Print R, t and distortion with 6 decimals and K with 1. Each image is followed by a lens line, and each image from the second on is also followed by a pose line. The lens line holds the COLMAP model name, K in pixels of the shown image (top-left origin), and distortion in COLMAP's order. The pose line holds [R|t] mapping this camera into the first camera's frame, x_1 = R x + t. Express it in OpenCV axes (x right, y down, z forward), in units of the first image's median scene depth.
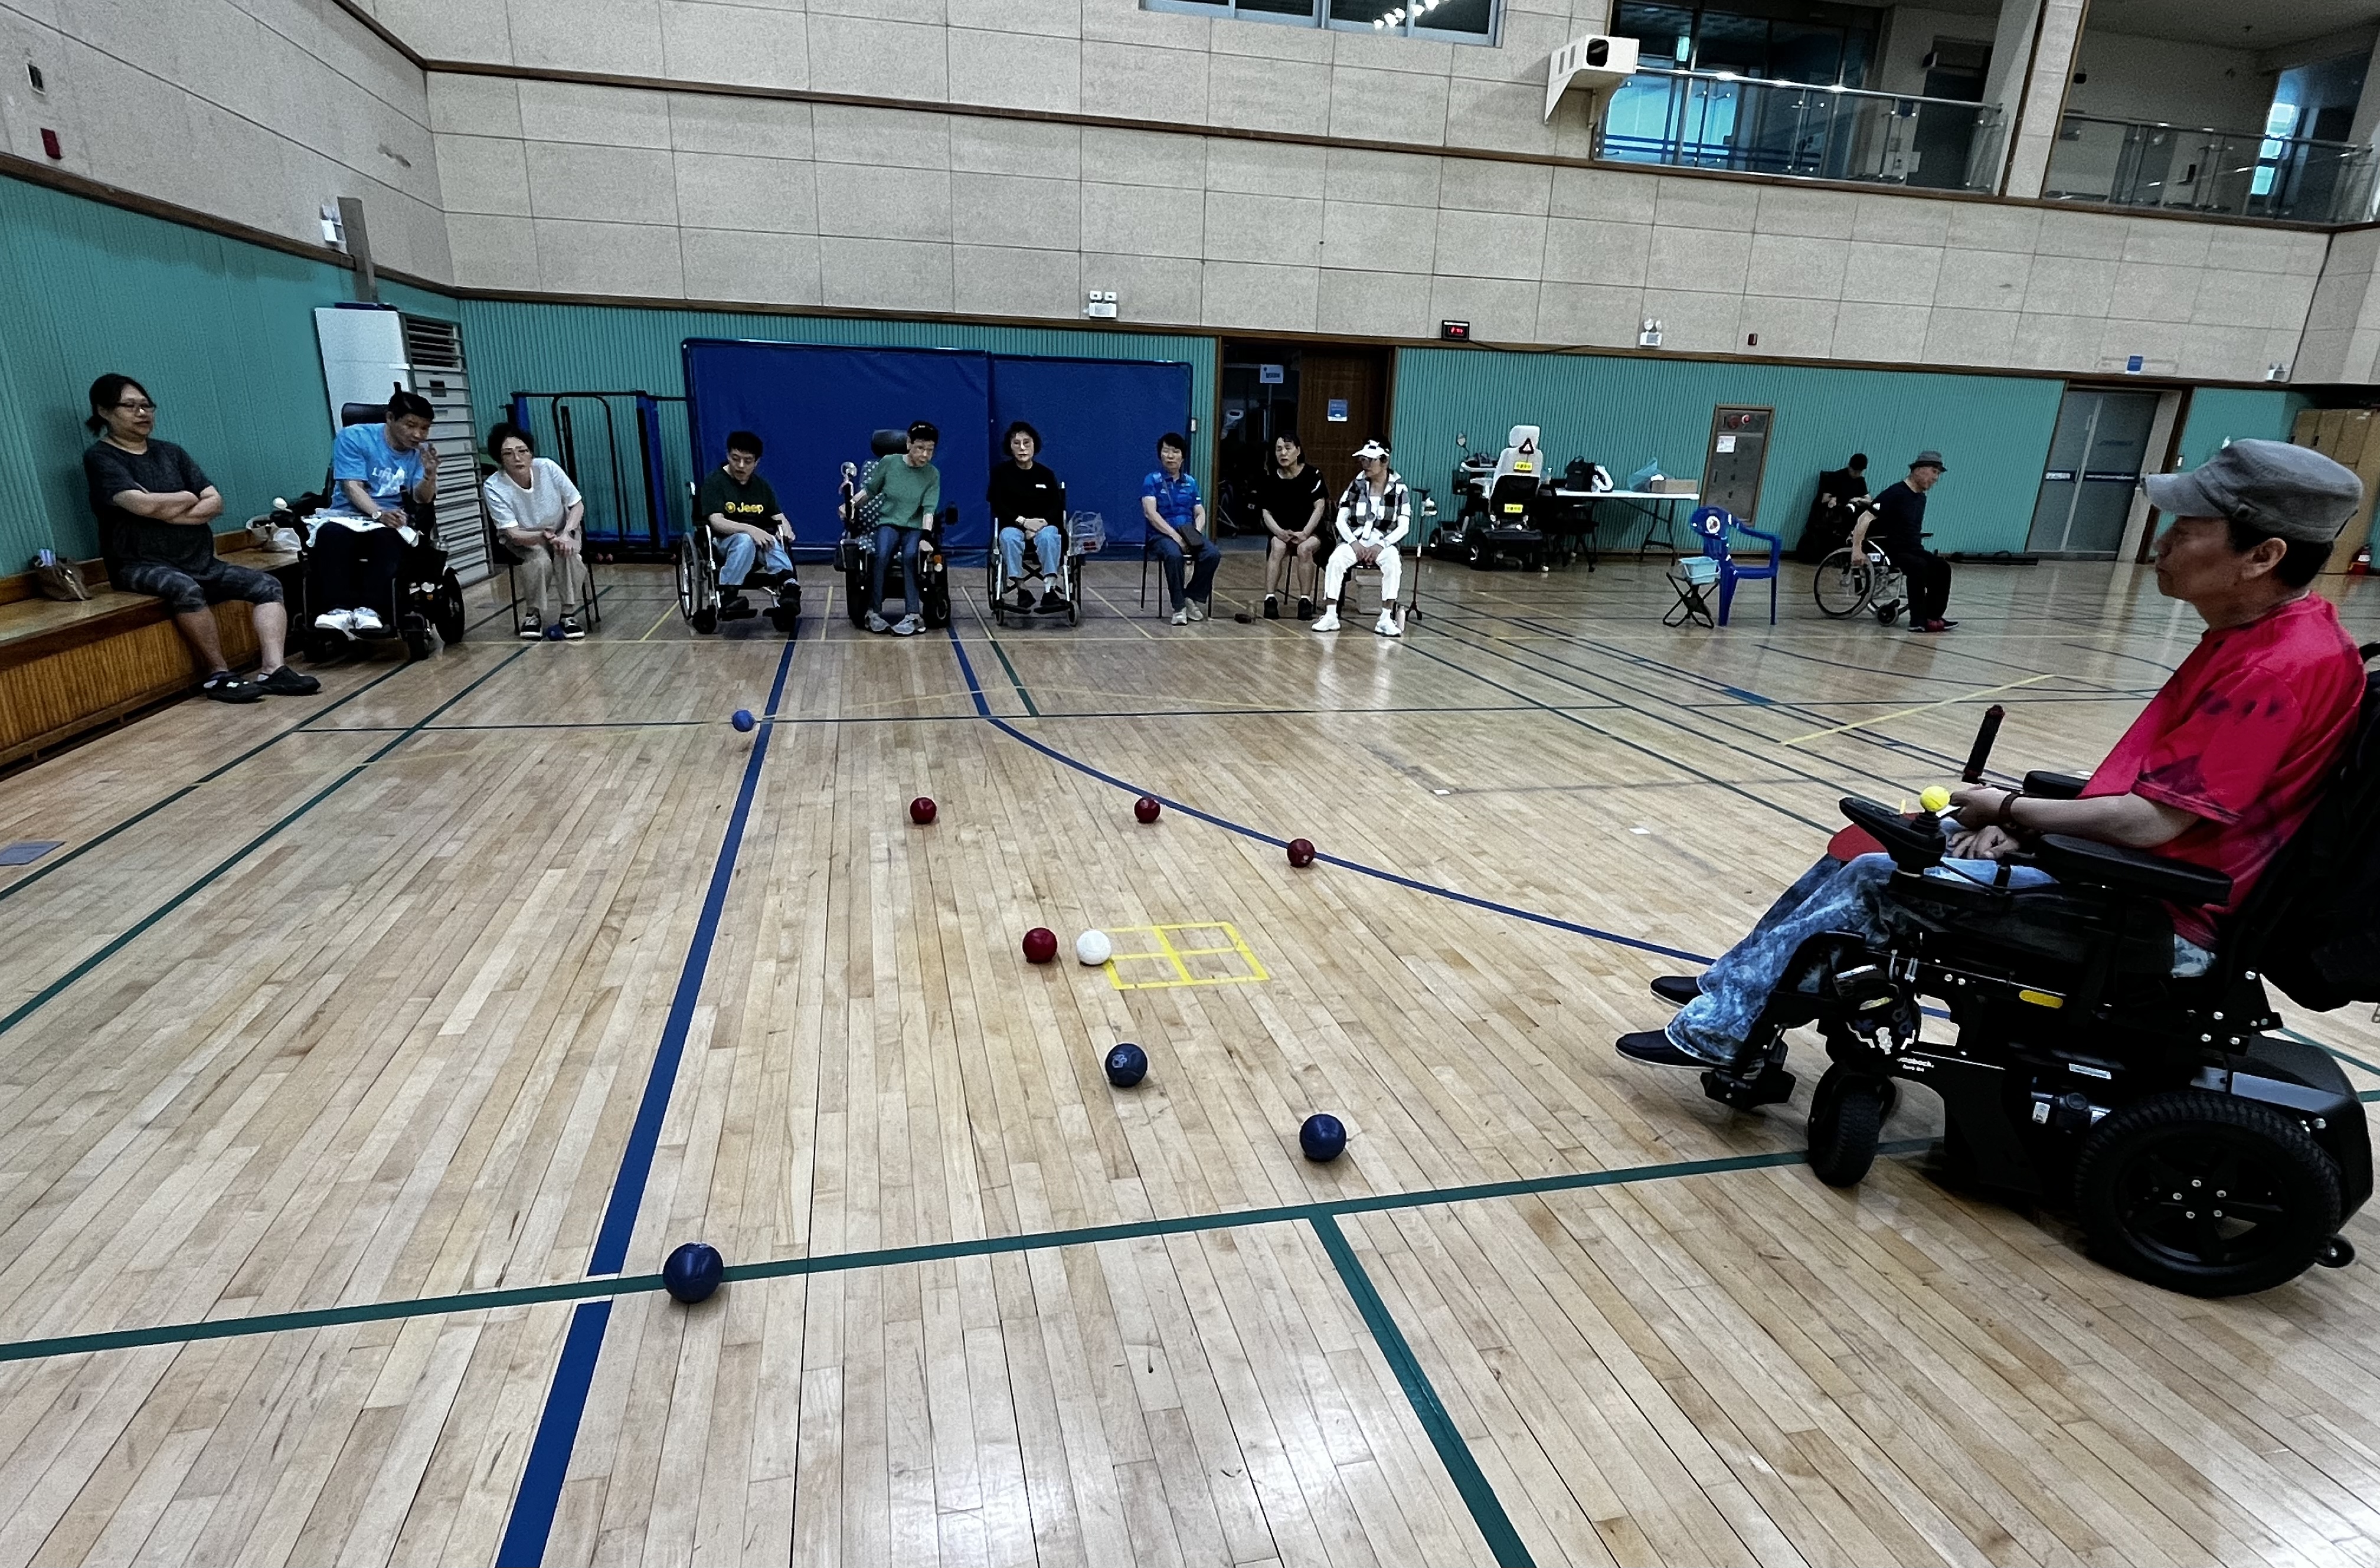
lens RADIAL K [[1307.7, 0, 1188.0], [0, 1307.7, 872.5], [0, 0, 1]] dist [-0.030548, 0.029369]
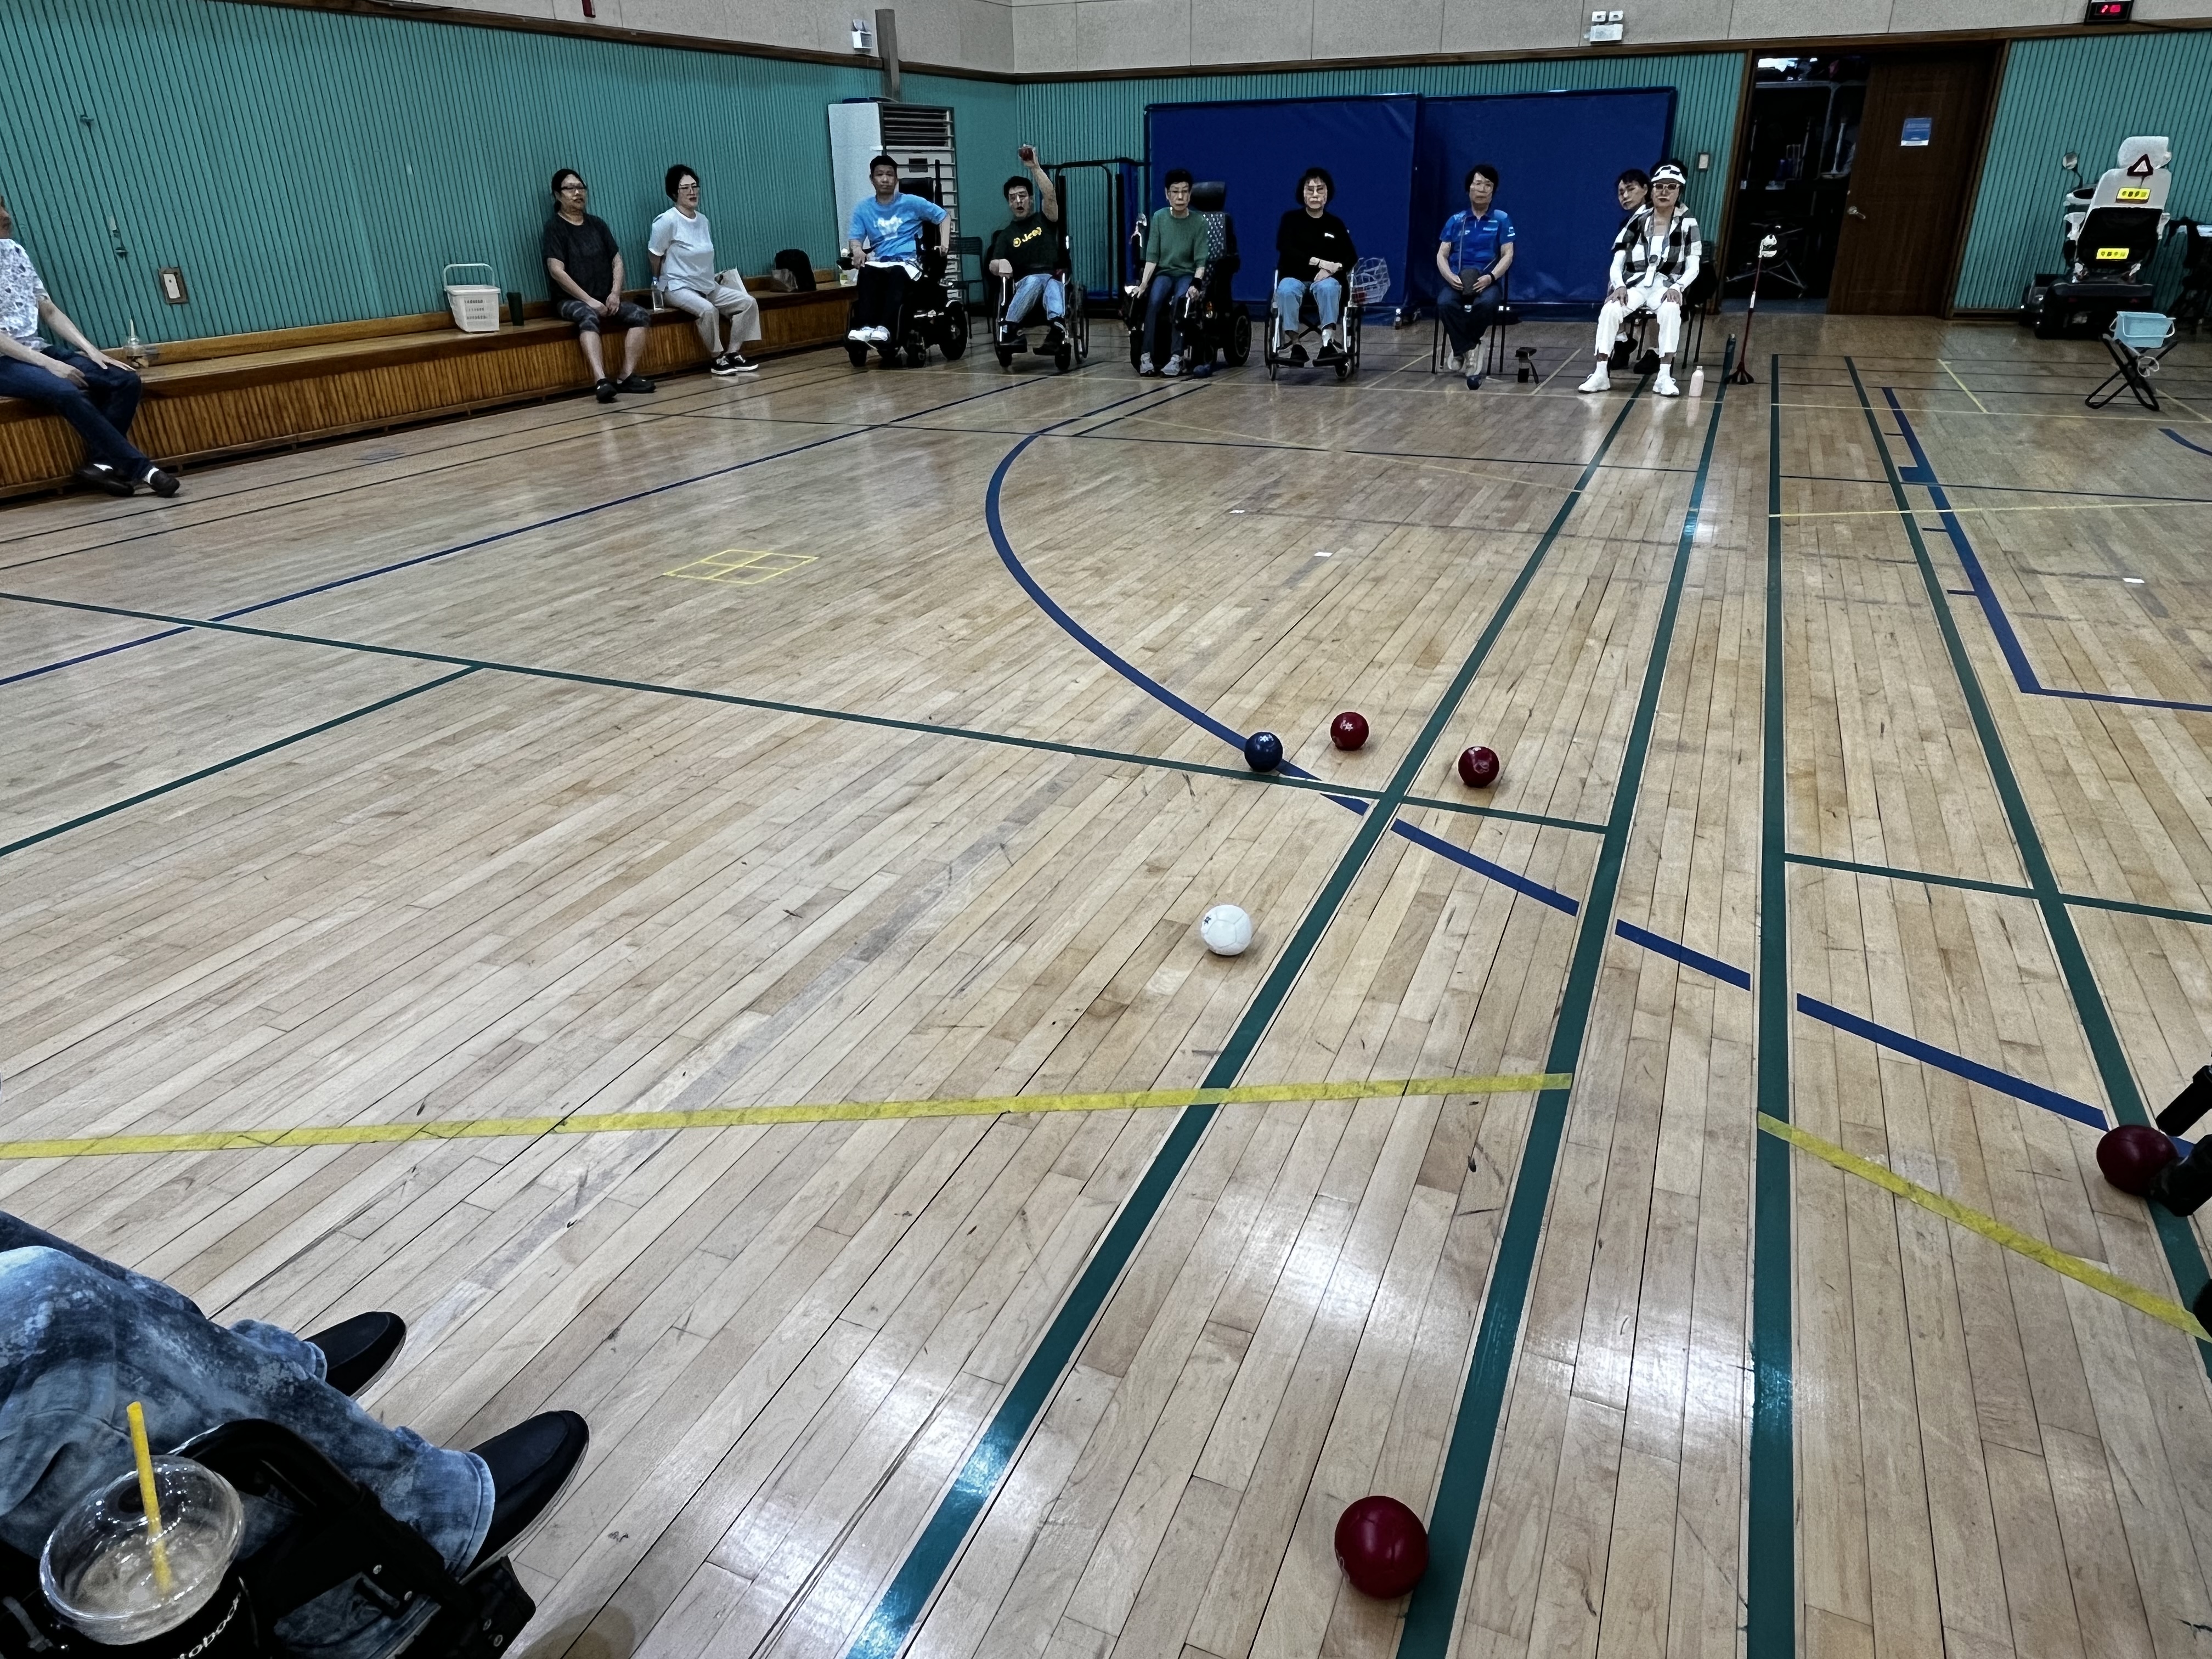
lens RADIAL K [[1386.6, 0, 1106.0], [0, 1386.6, 829.5], [0, 0, 1]] dist [0.017524, -0.014416]
pose [[0.813368, 0.202545, -0.545352, 0.413767], [-0.148609, 0.978671, 0.141837, 0.024546], [0.562448, -0.034322, 0.826120, 0.001621]]
